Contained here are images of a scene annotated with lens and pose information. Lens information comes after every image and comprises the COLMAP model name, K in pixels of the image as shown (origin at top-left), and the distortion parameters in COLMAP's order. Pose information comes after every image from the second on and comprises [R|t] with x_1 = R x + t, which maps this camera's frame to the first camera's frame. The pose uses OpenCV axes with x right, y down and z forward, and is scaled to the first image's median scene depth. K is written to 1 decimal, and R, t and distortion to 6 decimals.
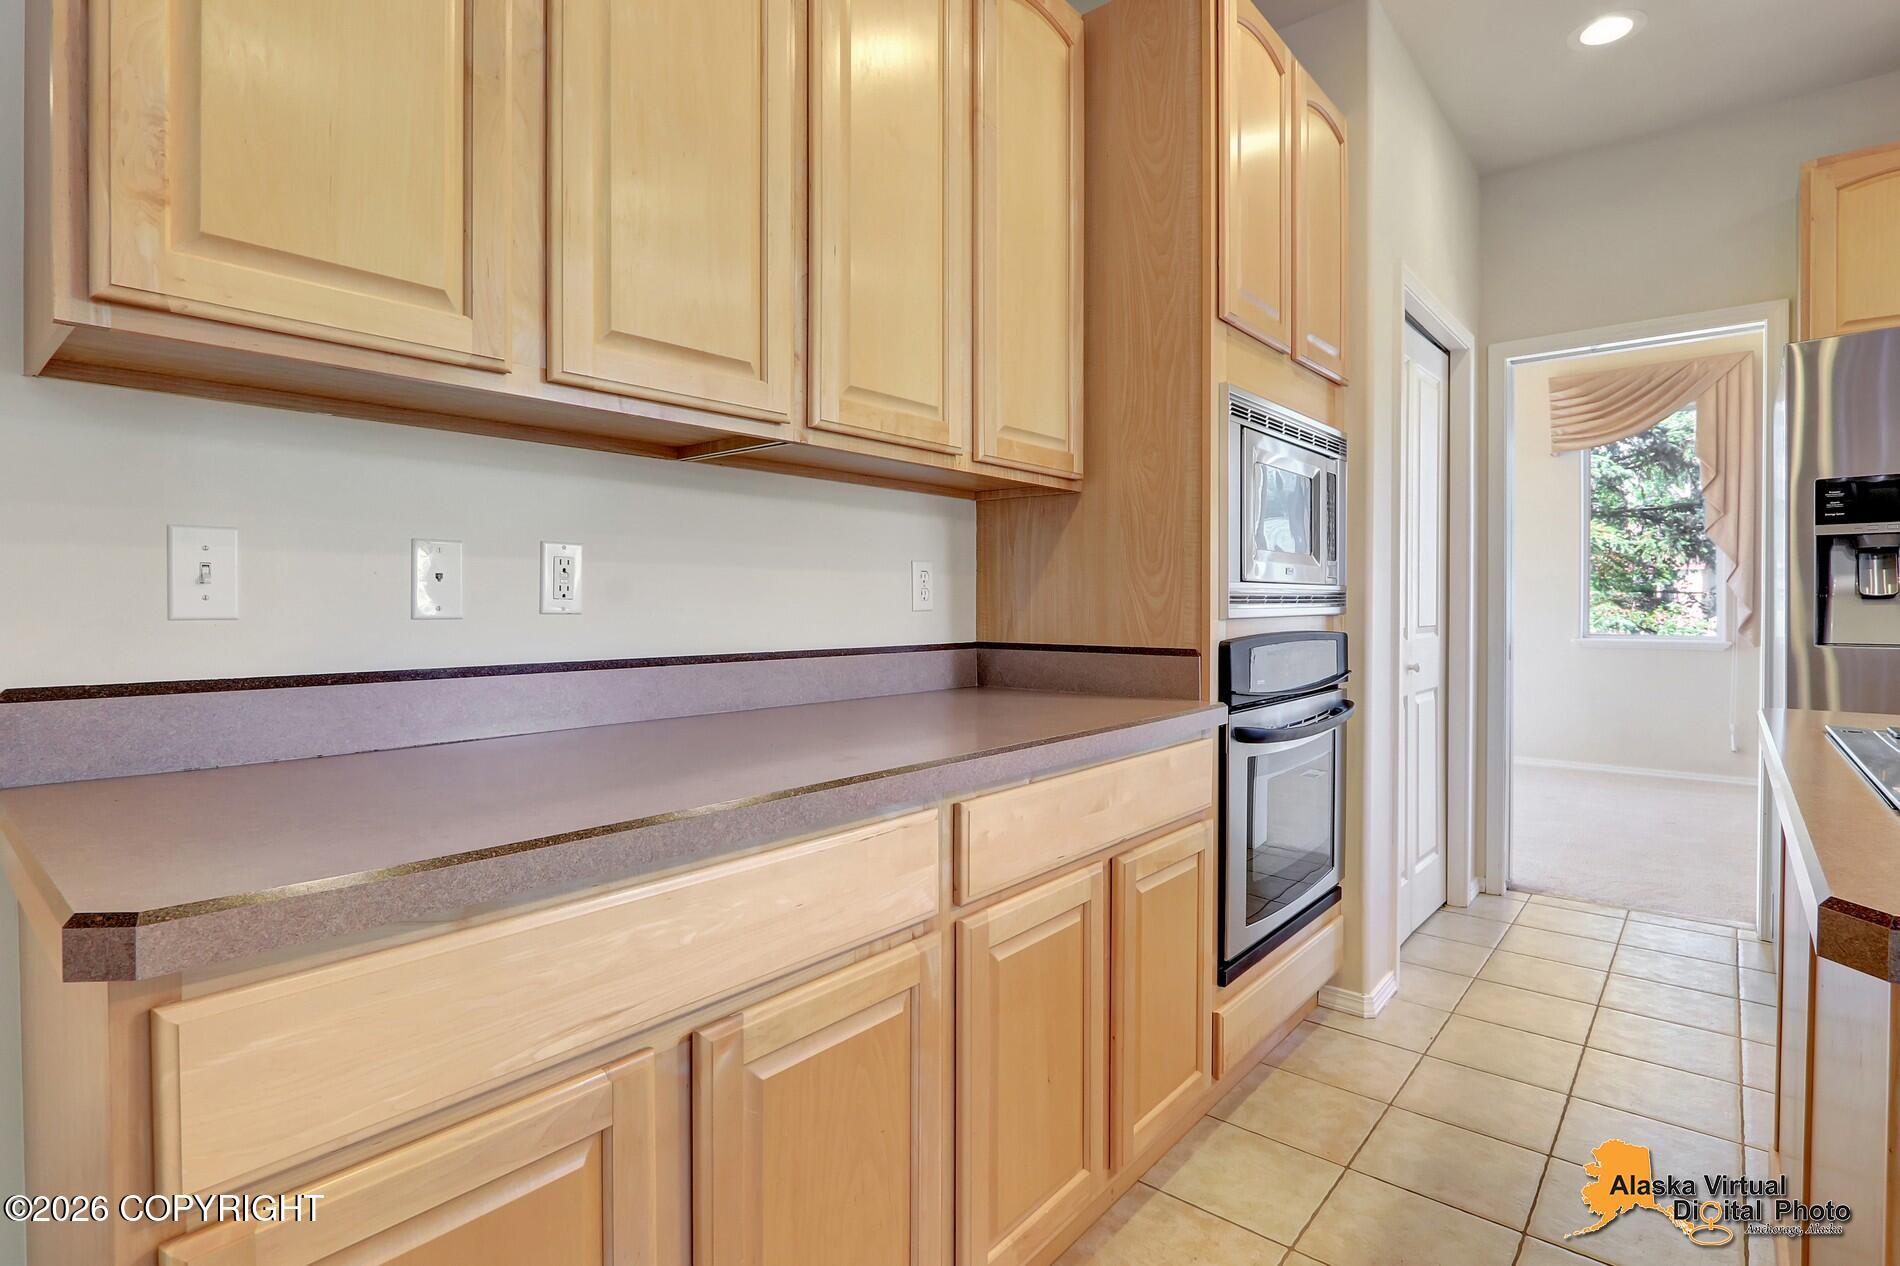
lens RADIAL K [[923.2, 0, 939.8], [0, 923.2, 613.2], [0, 0, 1]] dist [-0.018127, 0.002203]
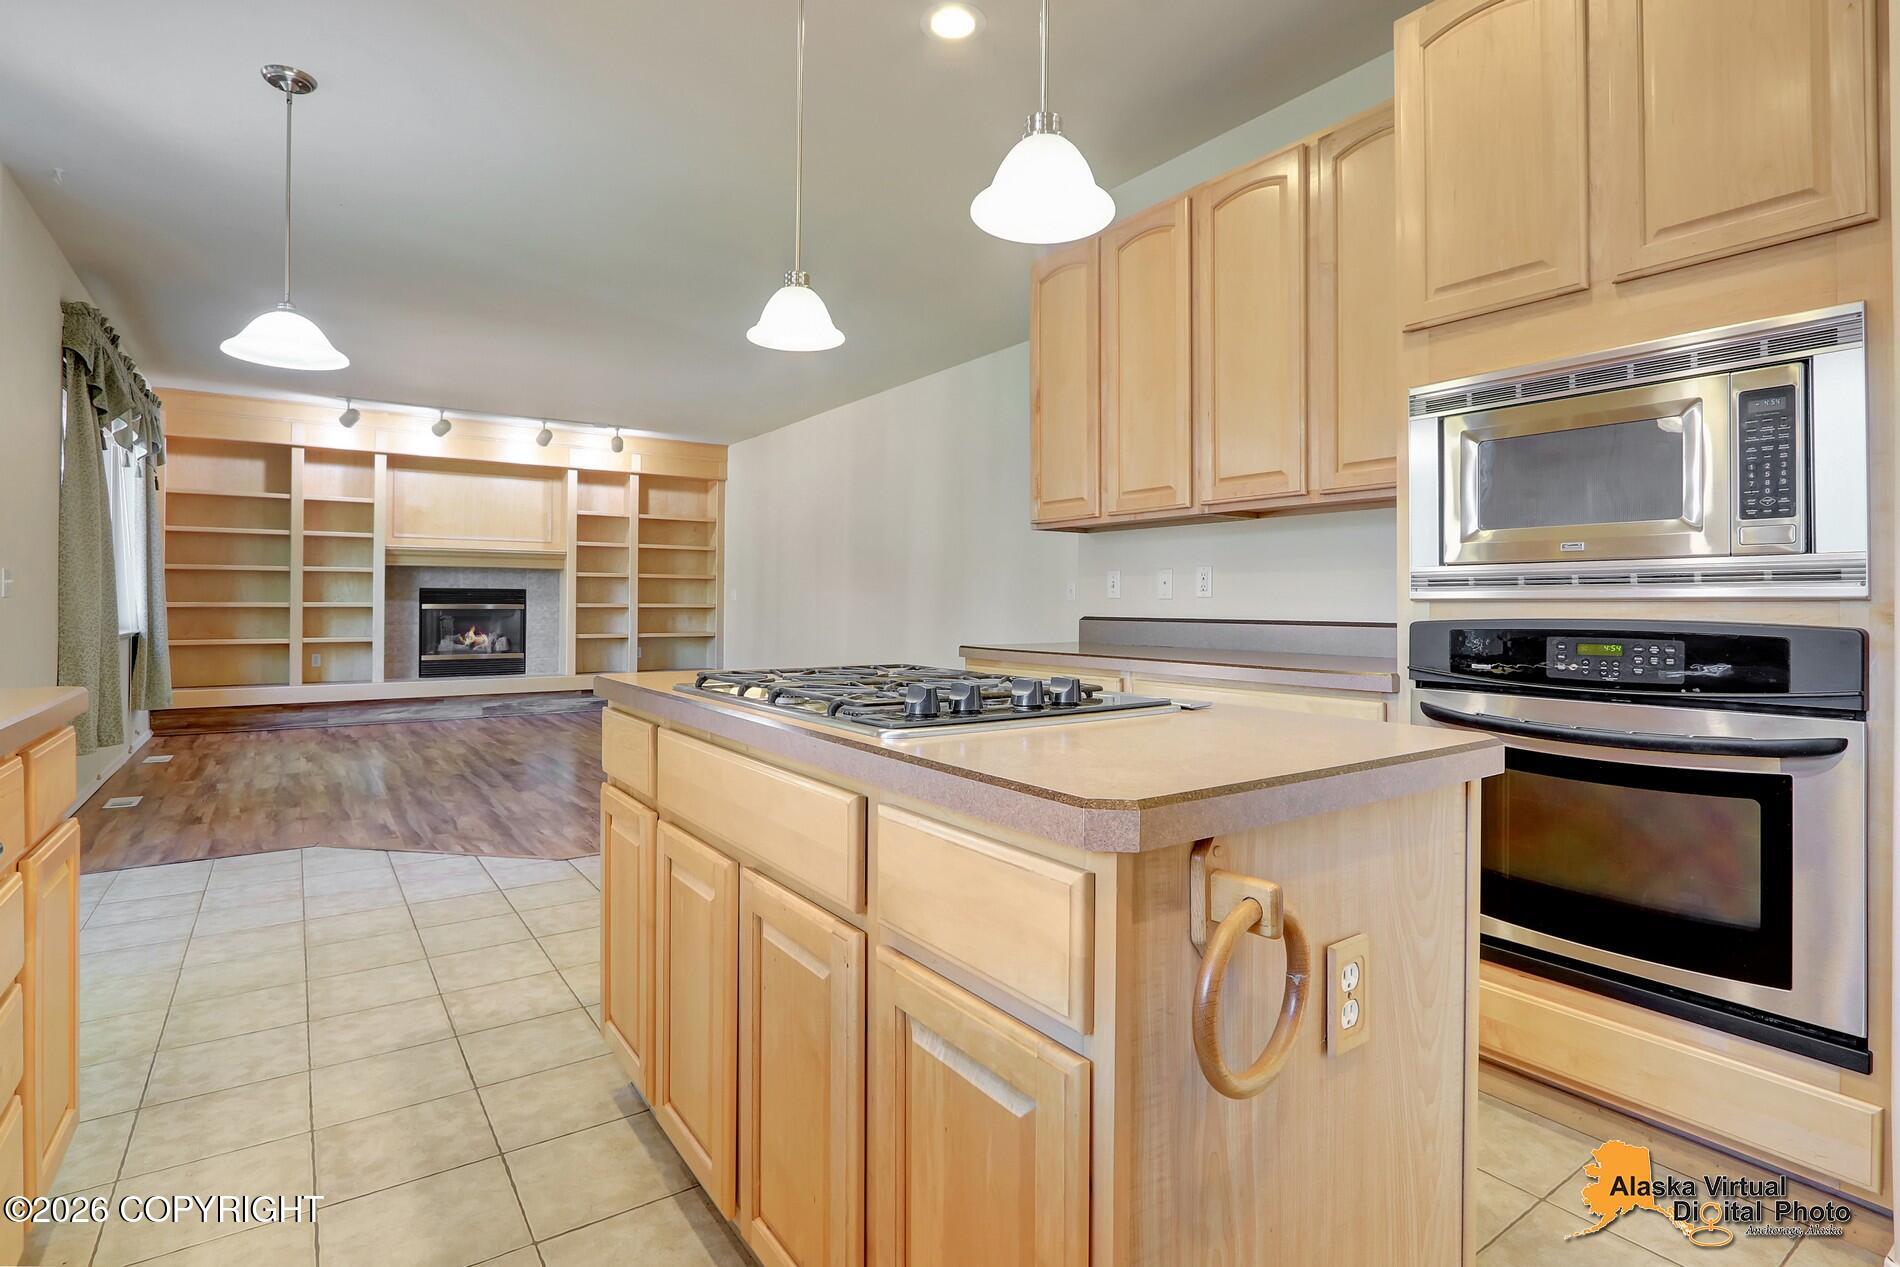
lens RADIAL K [[923.2, 0, 942.1], [0, 923.2, 599.6], [0, 0, 1]] dist [-0.018127, 0.002203]
pose [[-0.249501, -0.002107, -0.968372, 1.495221], [-0.009820, 0.999952, 0.000355, 0.009431], [0.968325, 0.009598, -0.249510, 0.716446]]
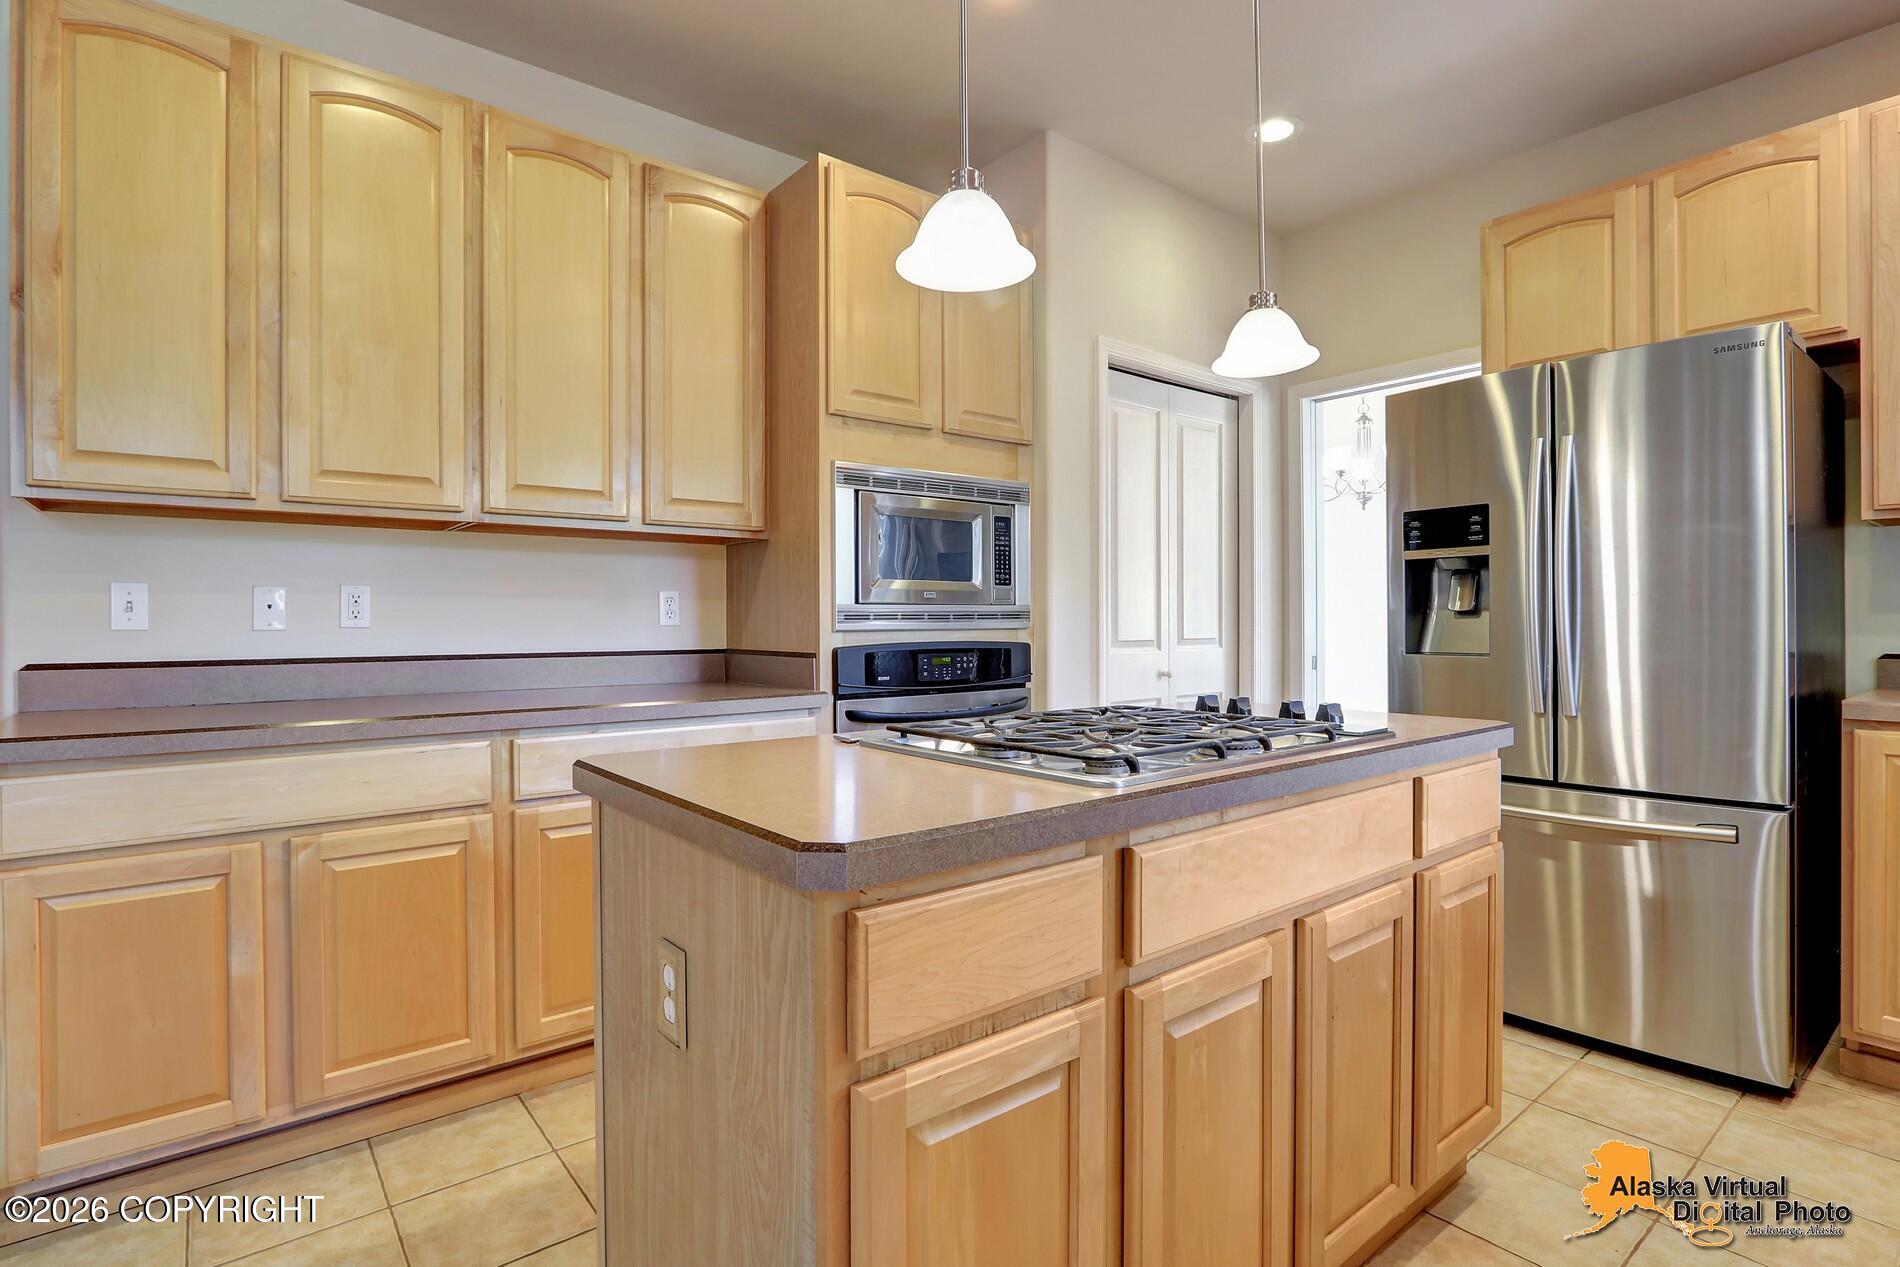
lens RADIAL K [[923.2, 0, 953.8], [0, 923.2, 629.3], [0, 0, 1]] dist [-0.018127, 0.002203]
pose [[0.982085, -0.001571, -0.188434, 0.732442], [0.001559, 0.999999, -0.000211, 0.003976], [0.188434, -0.000087, 0.982086, -0.322669]]
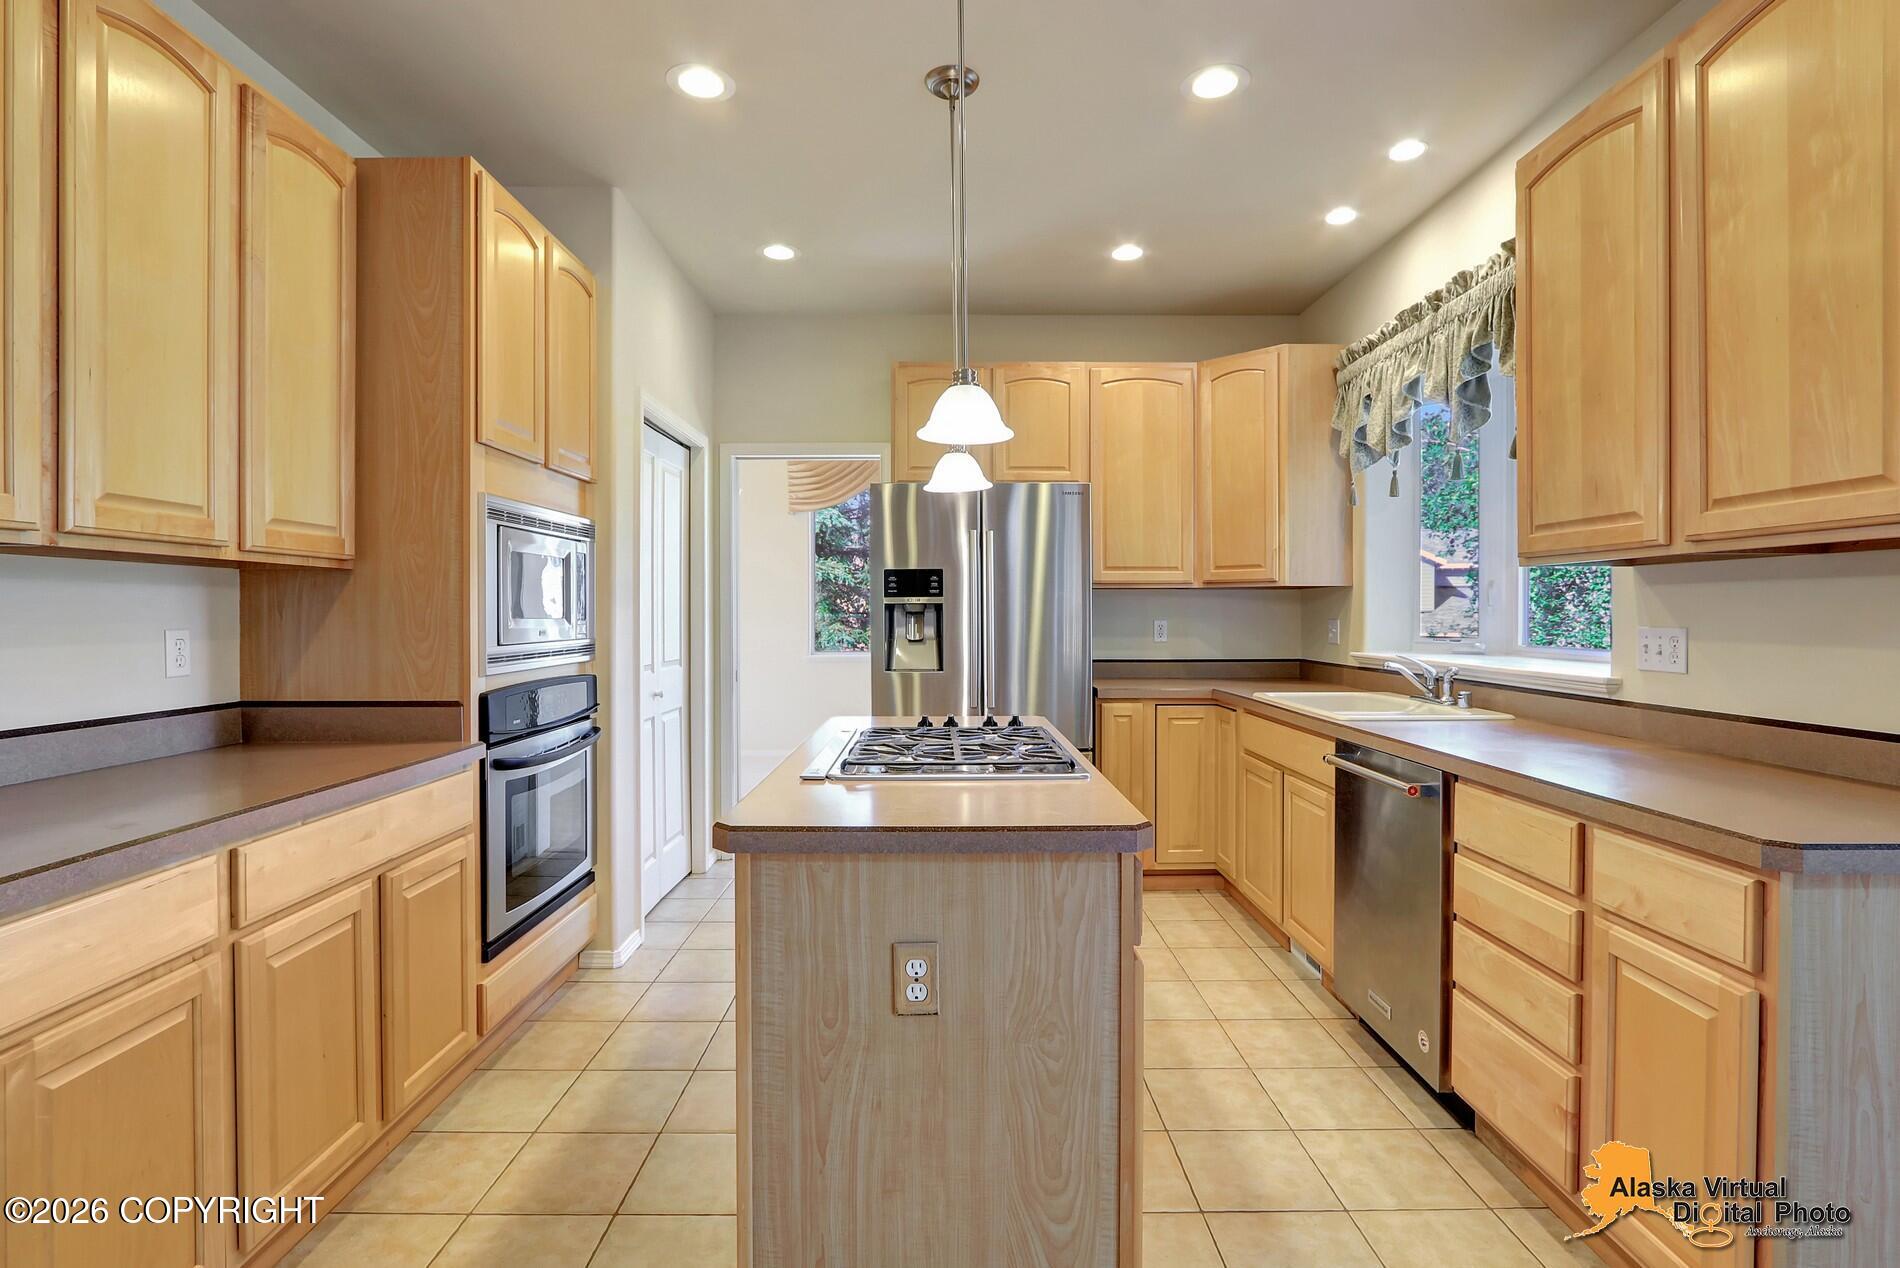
lens RADIAL K [[923.2, 0, 950.6], [0, 923.2, 617.7], [0, 0, 1]] dist [-0.018127, 0.002203]
pose [[0.755607, -0.004774, 0.655008, -0.037252], [0.007165, 0.999974, -0.000978, -0.068079], [-0.654987, 0.005432, 0.755621, -0.389982]]
